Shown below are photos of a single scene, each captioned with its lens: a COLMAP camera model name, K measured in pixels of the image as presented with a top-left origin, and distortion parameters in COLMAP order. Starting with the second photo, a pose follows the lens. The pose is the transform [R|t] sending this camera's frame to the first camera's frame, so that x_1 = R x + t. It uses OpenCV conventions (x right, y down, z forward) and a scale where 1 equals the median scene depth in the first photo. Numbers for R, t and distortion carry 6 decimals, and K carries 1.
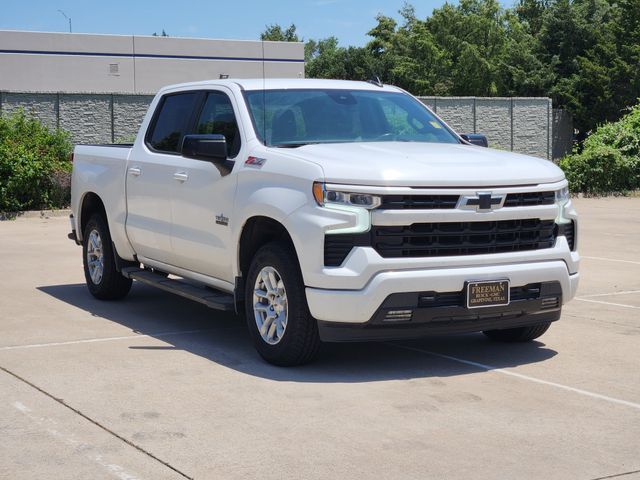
lens RADIAL K [[1219.1, 0, 320.0], [0, 1219.1, 240.0], [0, 0, 1]] dist [-0.311635, 3.210343]
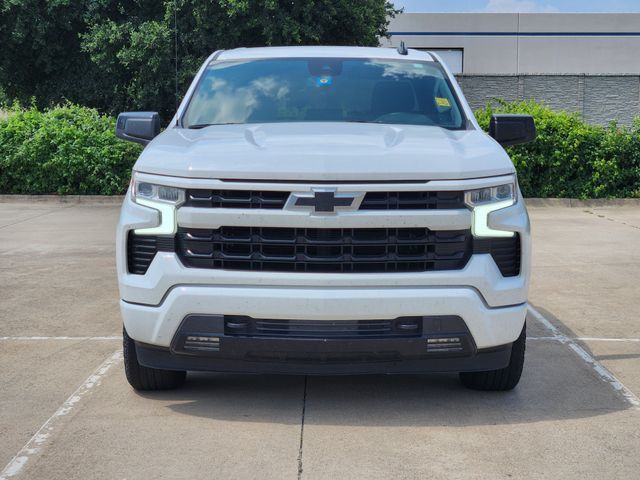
lens RADIAL K [[1219.1, 0, 320.0], [0, 1219.1, 240.0], [0, 0, 1]] dist [-0.311635, 3.210343]
pose [[0.864324, 0.053020, -0.500133, 0.510186], [-0.047227, 0.998590, 0.024244, -0.026309], [0.500713, 0.002665, 0.865609, 0.356259]]
